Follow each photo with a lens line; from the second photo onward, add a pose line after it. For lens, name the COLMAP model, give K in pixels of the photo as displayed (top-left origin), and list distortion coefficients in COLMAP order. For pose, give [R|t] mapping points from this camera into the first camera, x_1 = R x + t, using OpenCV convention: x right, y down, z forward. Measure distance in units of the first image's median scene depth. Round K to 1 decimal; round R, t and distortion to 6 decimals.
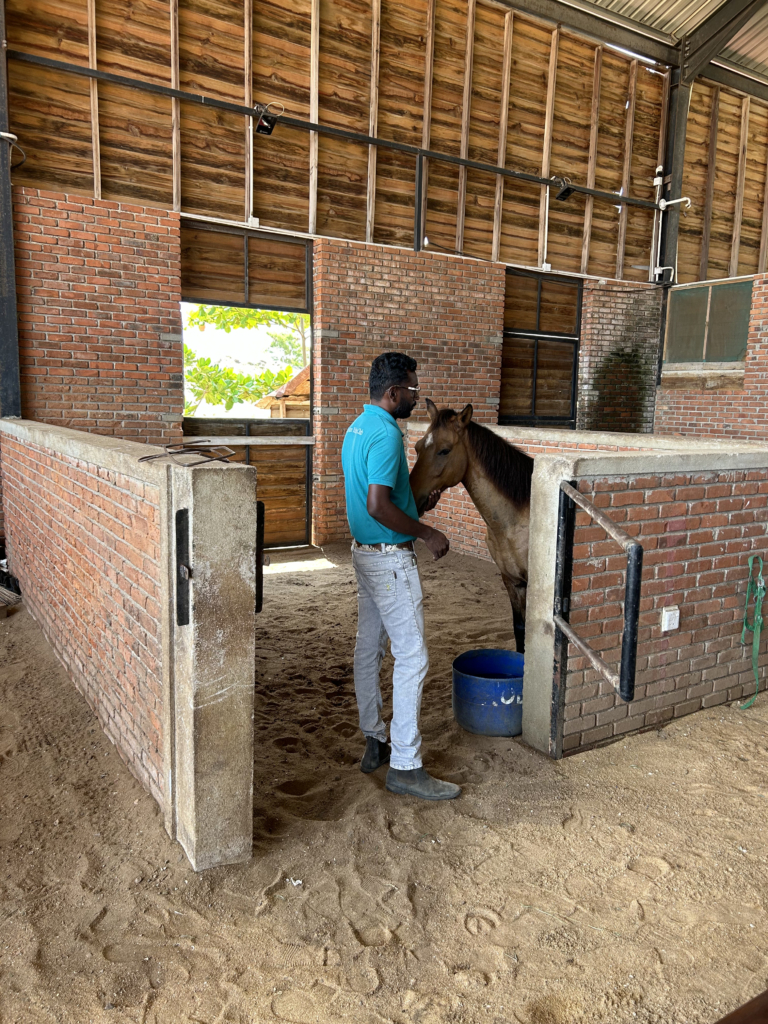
lens RADIAL K [[769.3, 0, 382.8], [0, 769.3, 513.4], [0, 0, 1]] dist [0.045098, -0.049483]
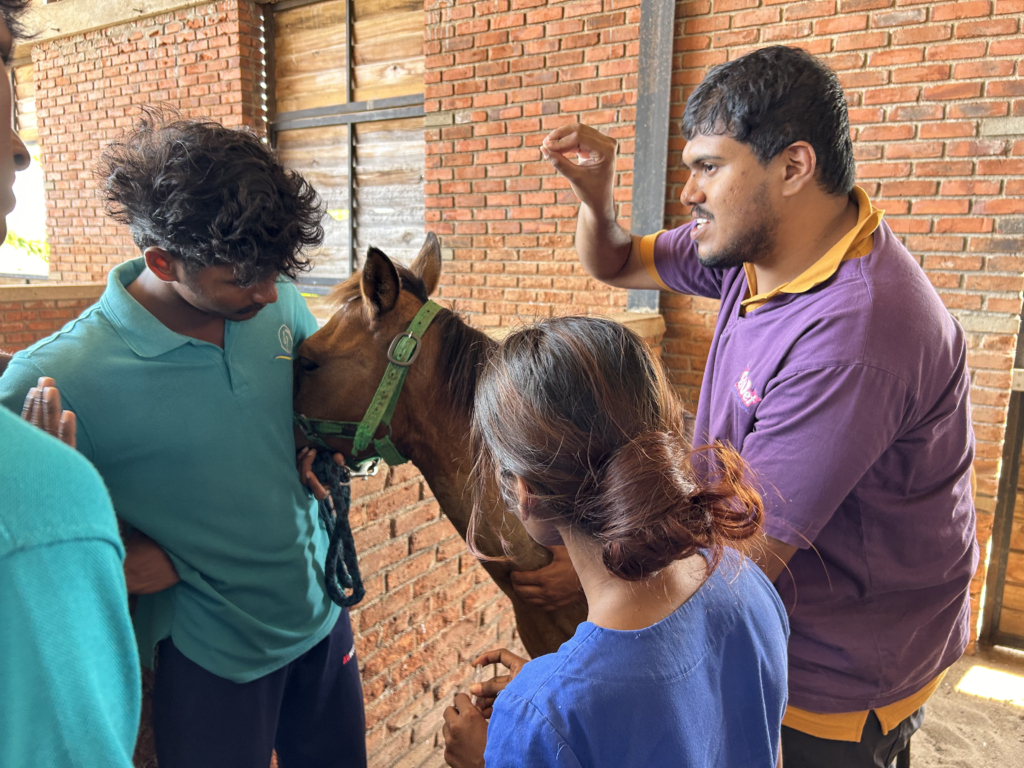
lens RADIAL K [[769.3, 0, 519.1], [0, 769.3, 379.8], [0, 0, 1]] dist [0.045098, -0.049483]
pose [[0.453026, 0.125908, -0.882561, -0.012048], [-0.134191, 0.988328, 0.072116, -0.074151], [0.881340, 0.085762, 0.464634, 0.482674]]
